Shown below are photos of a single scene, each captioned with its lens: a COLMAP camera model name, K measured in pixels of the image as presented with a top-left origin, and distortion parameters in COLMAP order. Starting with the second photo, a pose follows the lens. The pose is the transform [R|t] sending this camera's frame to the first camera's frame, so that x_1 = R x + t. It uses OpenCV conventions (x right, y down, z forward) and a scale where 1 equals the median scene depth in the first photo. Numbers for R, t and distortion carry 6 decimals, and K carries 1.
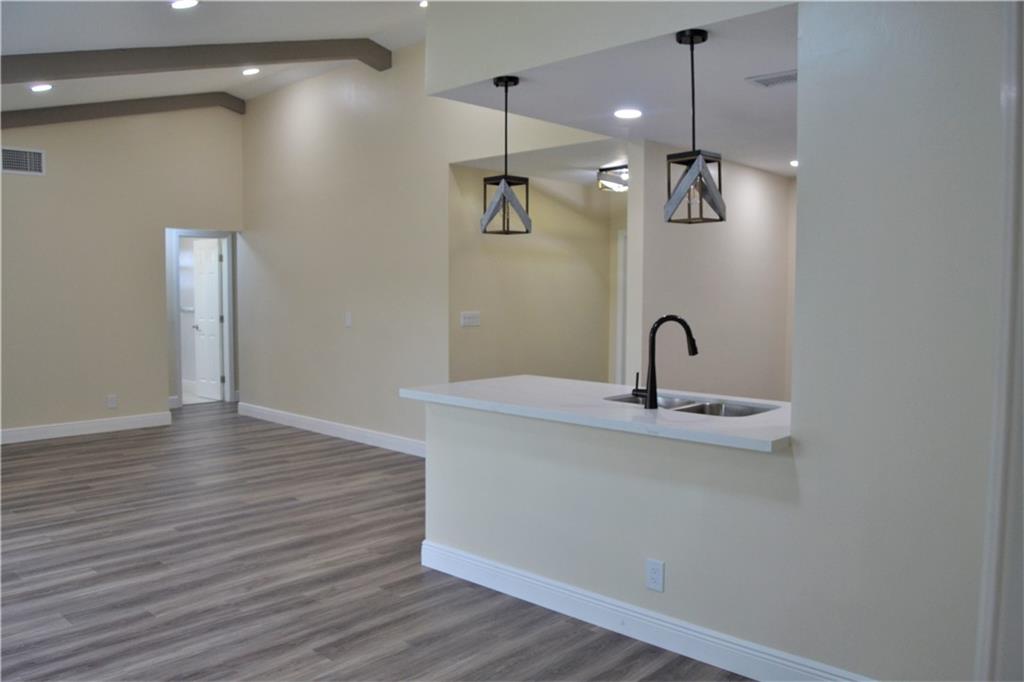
lens RADIAL K [[807.6, 0, 512.0], [0, 807.6, 341.0], [0, 0, 1]] dist [-0.090012, 0.030947]
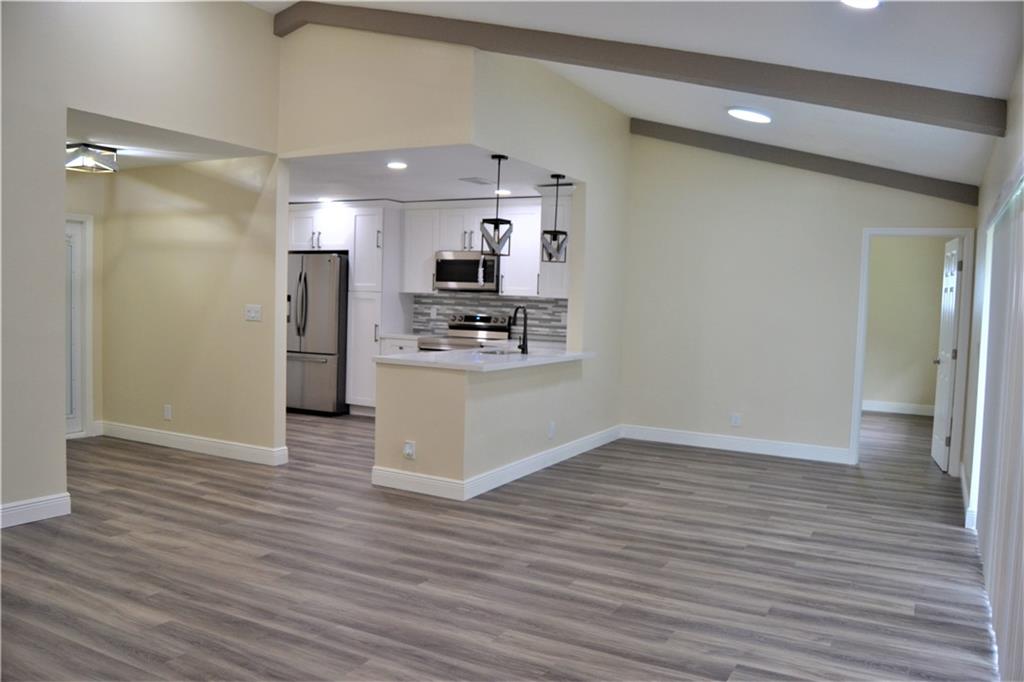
lens RADIAL K [[807.6, 0, 512.0], [0, 807.6, 341.0], [0, 0, 1]] dist [-0.090012, 0.030947]
pose [[-0.264623, -0.064906, 0.962165, -1.401655], [0.028740, 0.996758, 0.075144, -0.078250], [-0.963924, 0.047537, -0.261900, 1.277676]]
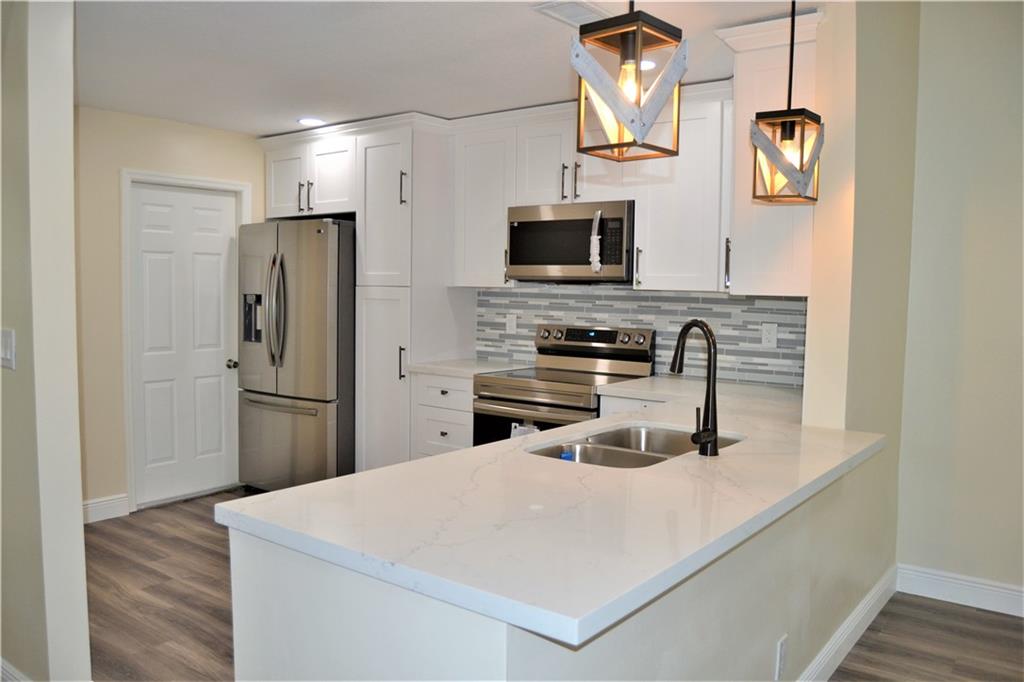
lens RADIAL K [[814.5, 0, 506.0], [0, 814.5, 342.3], [0, 0, 1]] dist [-0.087421, 0.010313]
pose [[-0.105814, -0.074808, 0.991568, -0.417810], [0.047841, 0.995628, 0.080219, -0.064750], [-0.993234, 0.055926, -0.101772, 1.033652]]
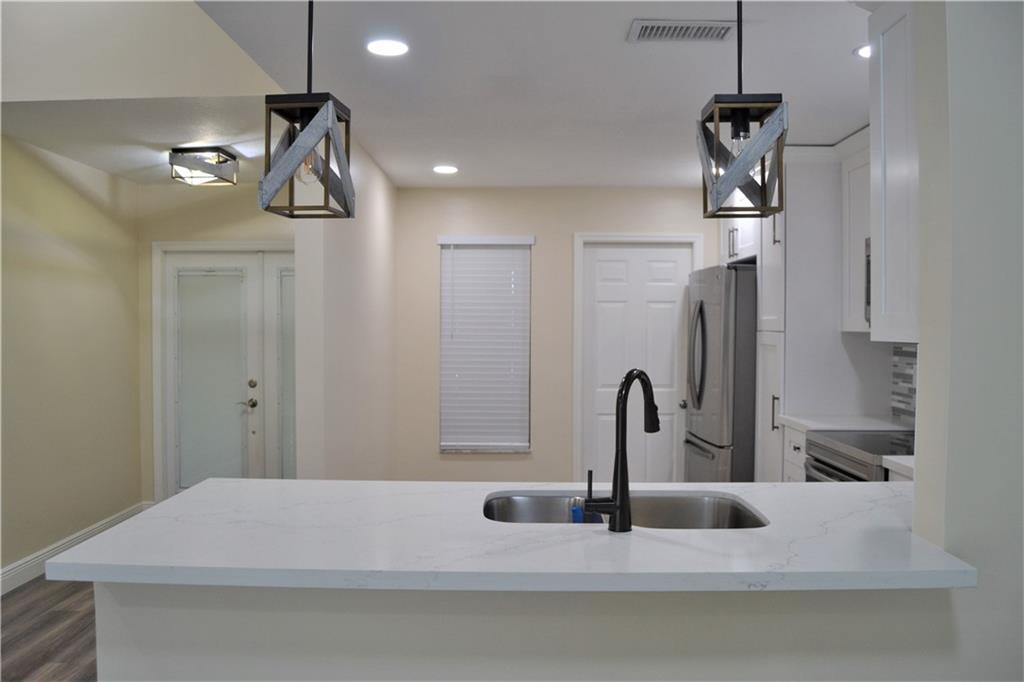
lens RADIAL K [[807.6, 0, 512.0], [0, 807.6, 341.0], [0, 0, 1]] dist [-0.090012, 0.030947]
pose [[0.731074, -0.016073, 0.682109, -0.236200], [0.042534, 0.998852, -0.022051, -0.036940], [-0.680971, 0.045133, 0.730918, 0.519084]]
